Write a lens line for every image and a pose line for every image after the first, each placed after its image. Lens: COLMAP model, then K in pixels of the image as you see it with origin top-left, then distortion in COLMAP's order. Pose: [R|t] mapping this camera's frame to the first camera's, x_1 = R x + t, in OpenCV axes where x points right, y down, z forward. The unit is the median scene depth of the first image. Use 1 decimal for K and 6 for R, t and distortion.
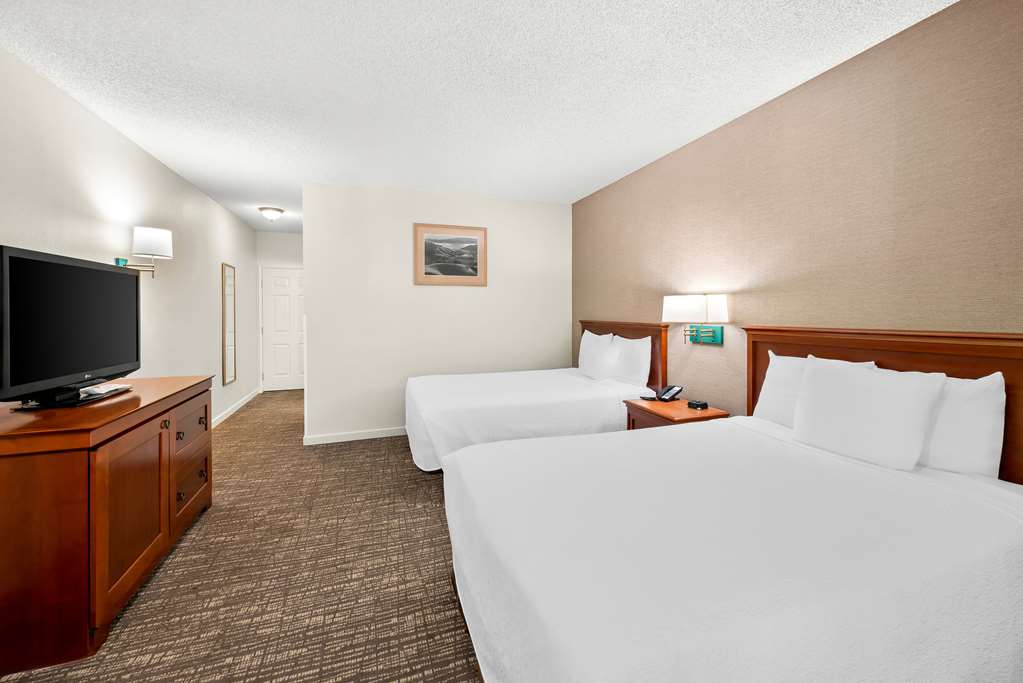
lens RADIAL K [[410.1, 0, 517.7], [0, 410.1, 321.1], [0, 0, 1]] dist [-0.017643, -0.000284]
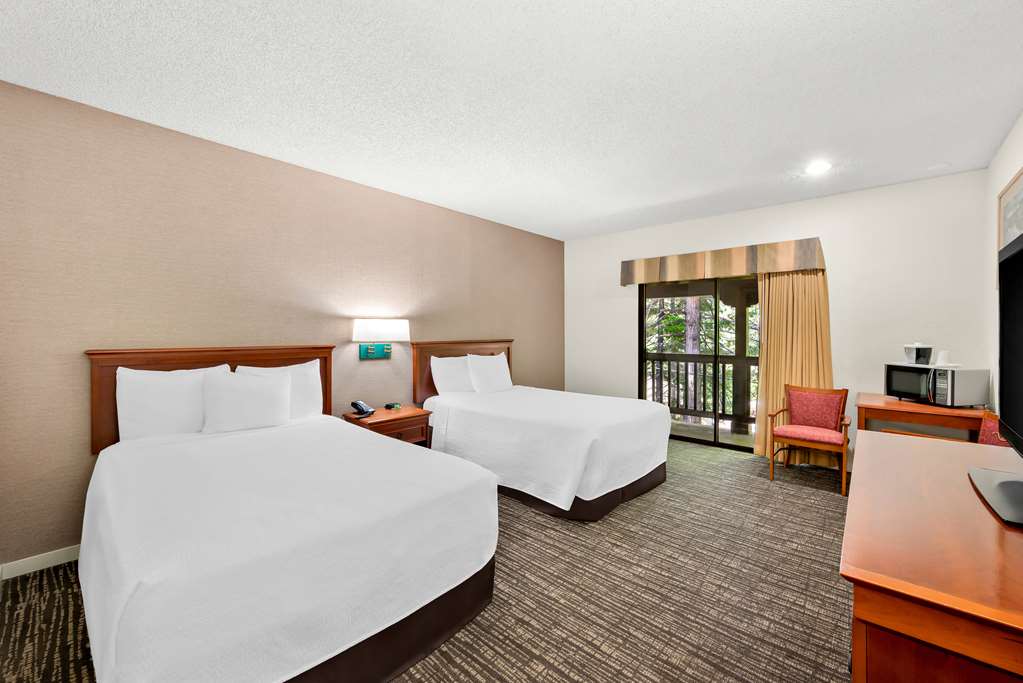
lens RADIAL K [[410.1, 0, 512.1], [0, 410.1, 340.4], [0, 0, 1]] dist [-0.017643, -0.000284]
pose [[-0.471136, -0.011901, 0.881980, -0.695808], [0.021795, 0.999447, 0.025129, -0.018176], [-0.881791, 0.031062, -0.470616, 1.041854]]
